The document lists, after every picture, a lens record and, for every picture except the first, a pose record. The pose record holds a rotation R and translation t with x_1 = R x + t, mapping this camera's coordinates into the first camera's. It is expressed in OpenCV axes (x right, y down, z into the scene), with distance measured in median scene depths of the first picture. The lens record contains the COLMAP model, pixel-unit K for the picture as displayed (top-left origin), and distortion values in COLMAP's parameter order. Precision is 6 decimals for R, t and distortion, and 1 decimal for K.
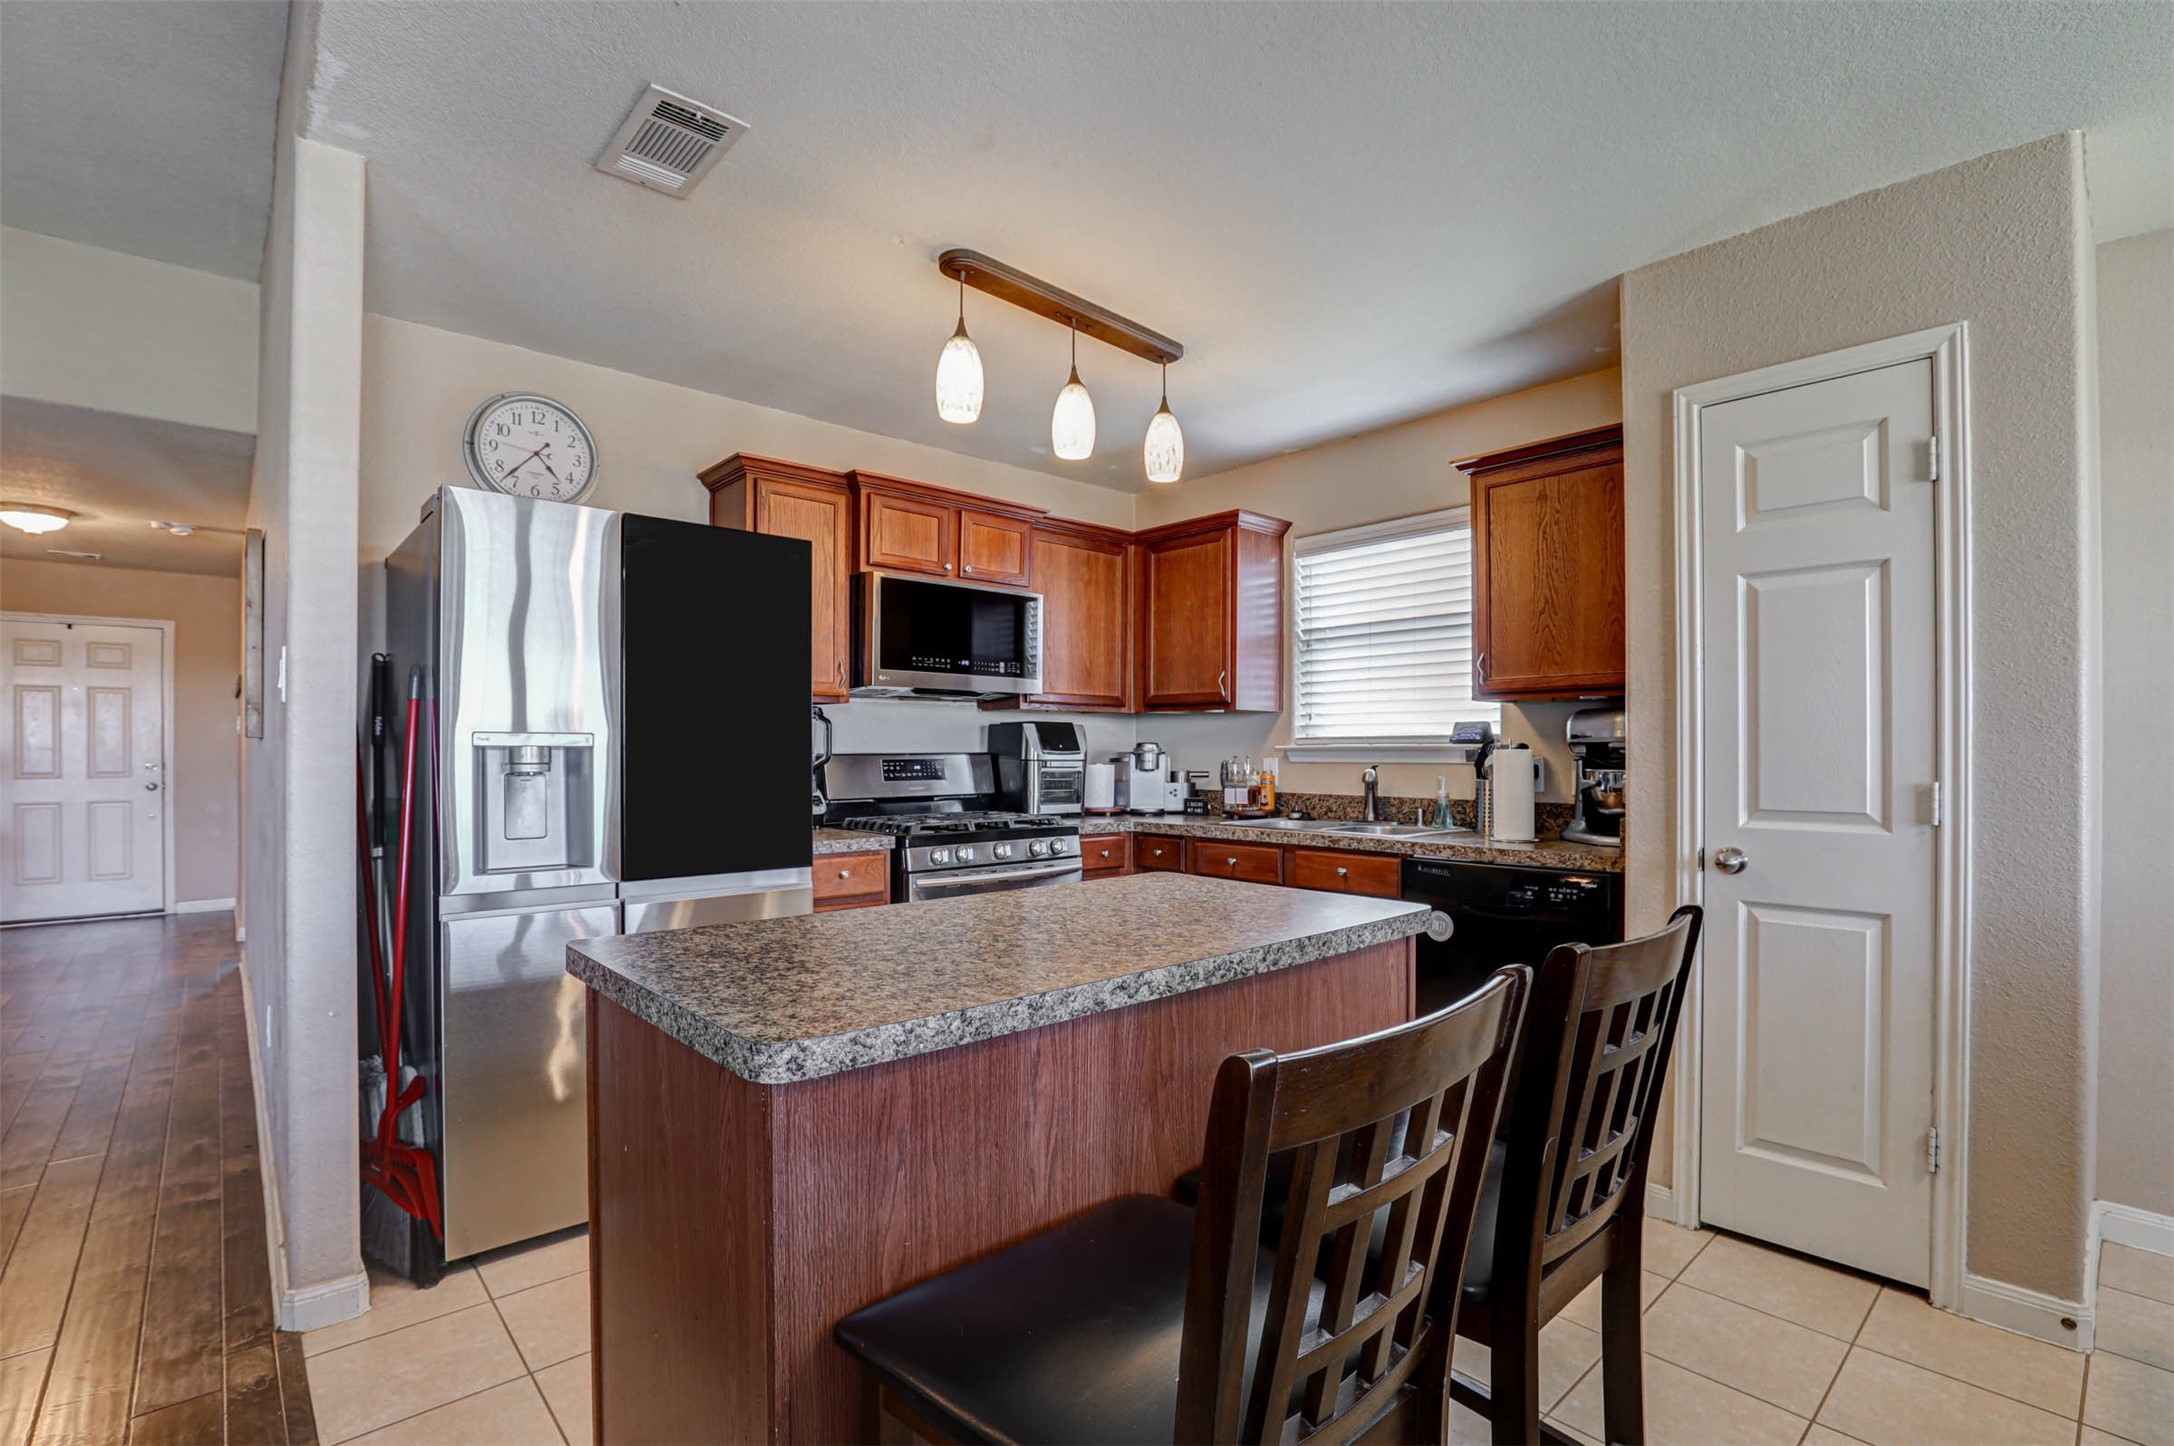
lens RADIAL K [[1006.1, 0, 1089.7], [0, 1006.1, 739.1], [0, 0, 1]] dist [-0.028987, 0.000223]
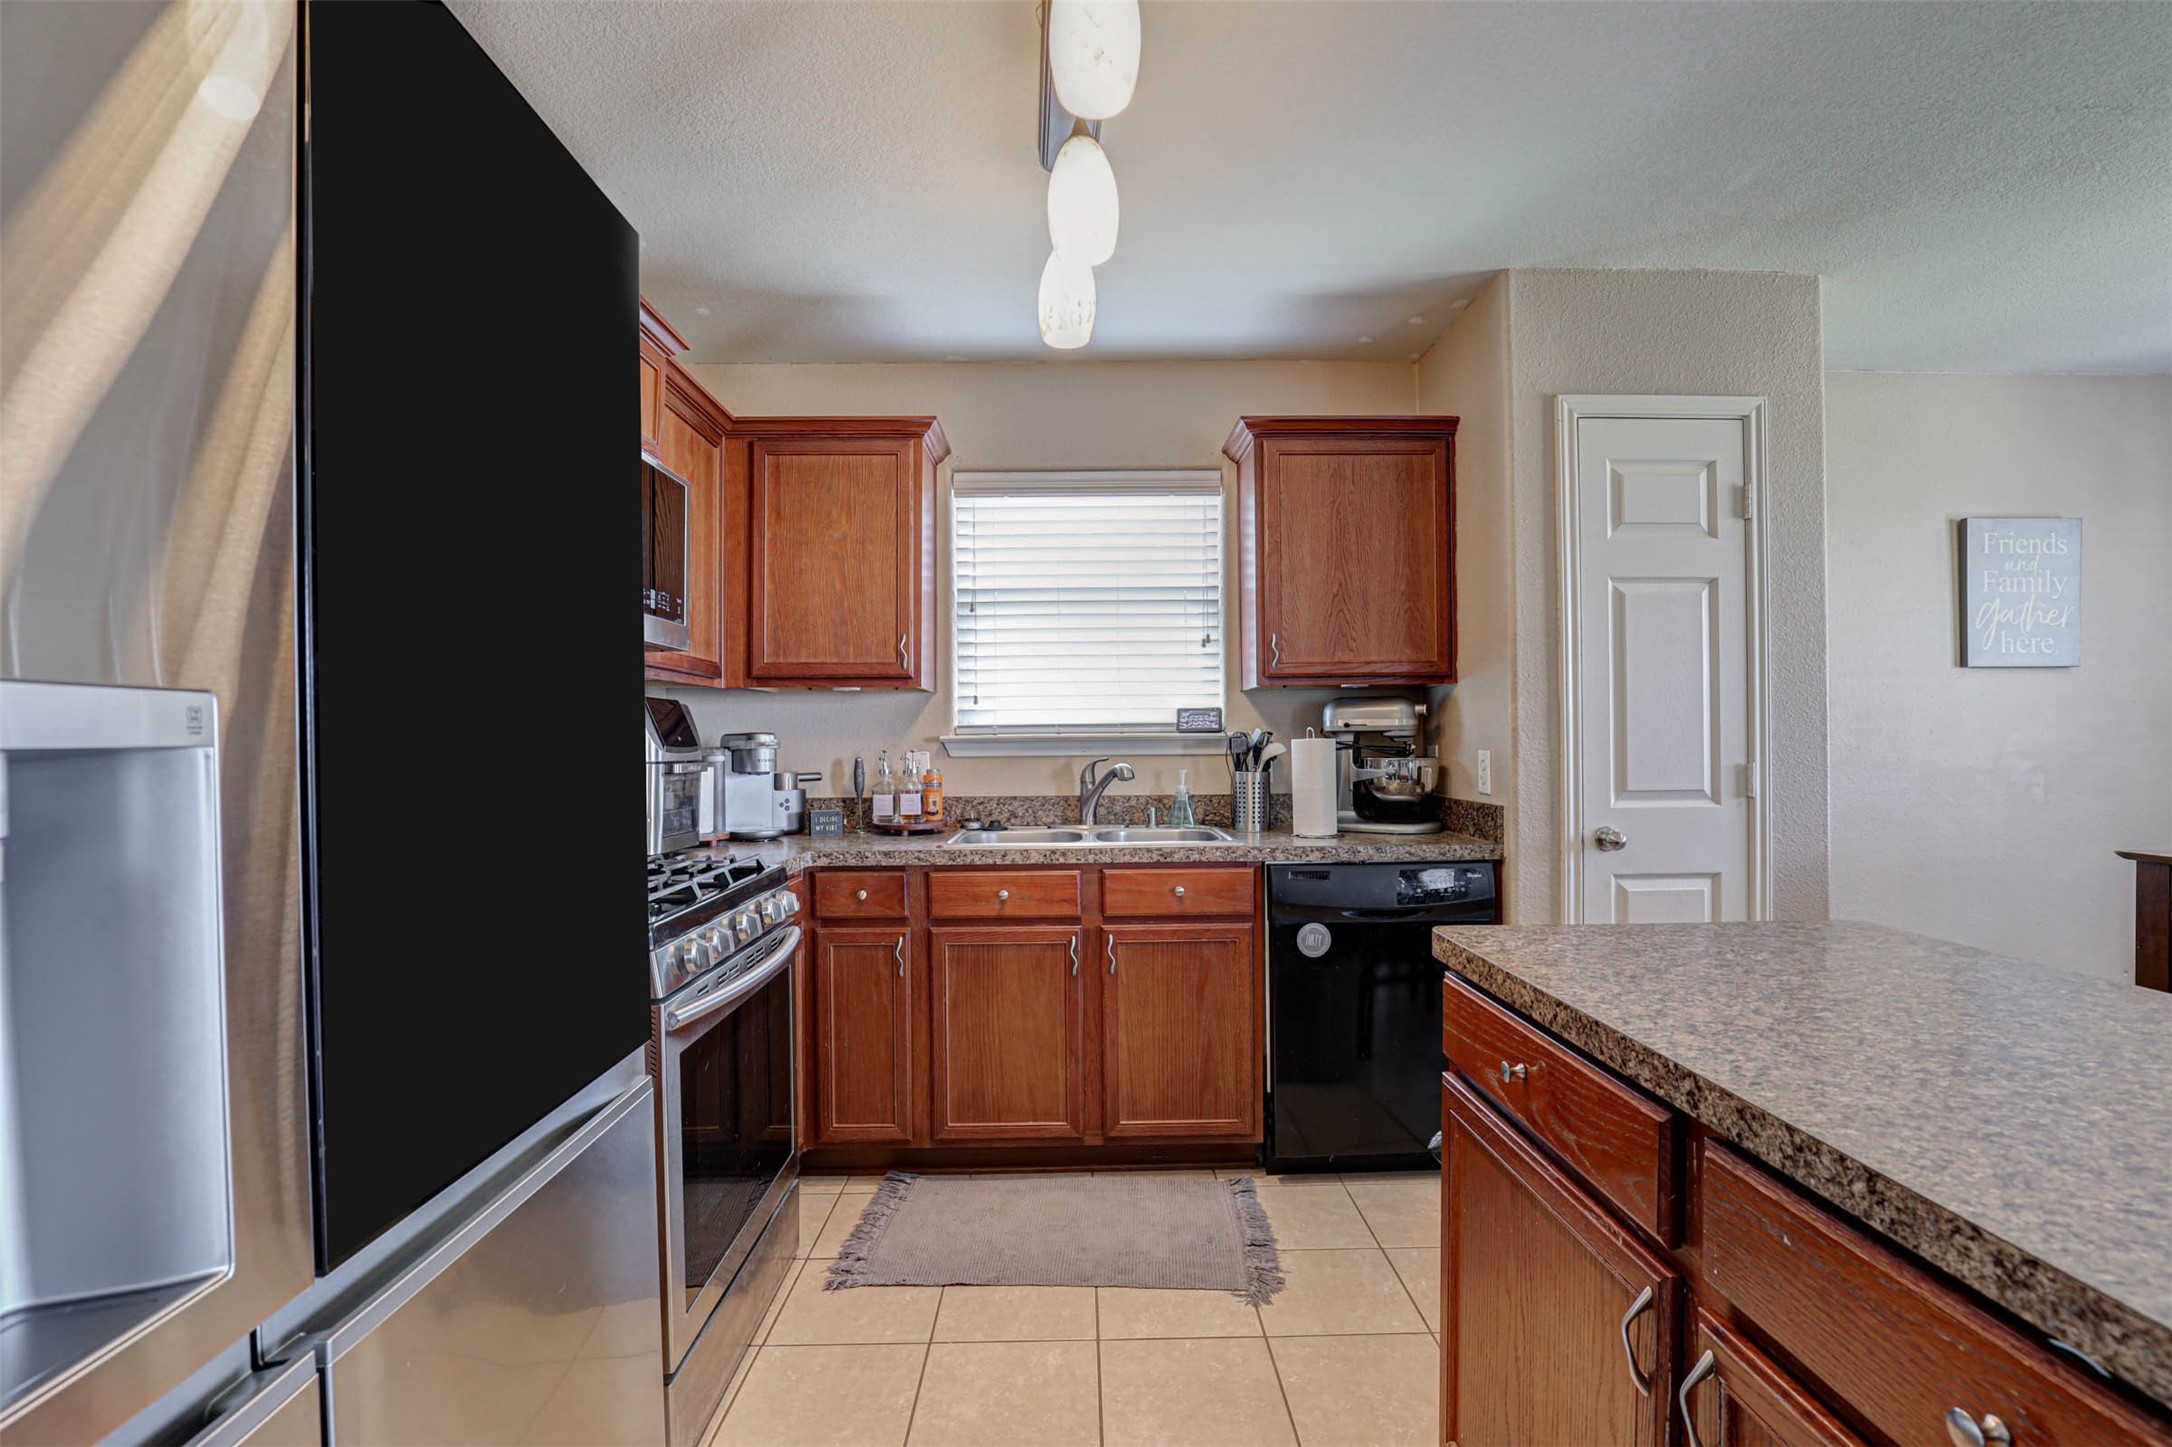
lens RADIAL K [[1005.2, 0, 1085.7], [0, 1005.2, 732.1], [0, 0, 1]] dist [-0.028987, 0.000223]
pose [[0.654403, -0.002969, 0.756140, -0.404060], [-0.000322, 0.999991, 0.004204, 0.000567], [-0.756146, -0.002995, 0.654397, 0.519117]]
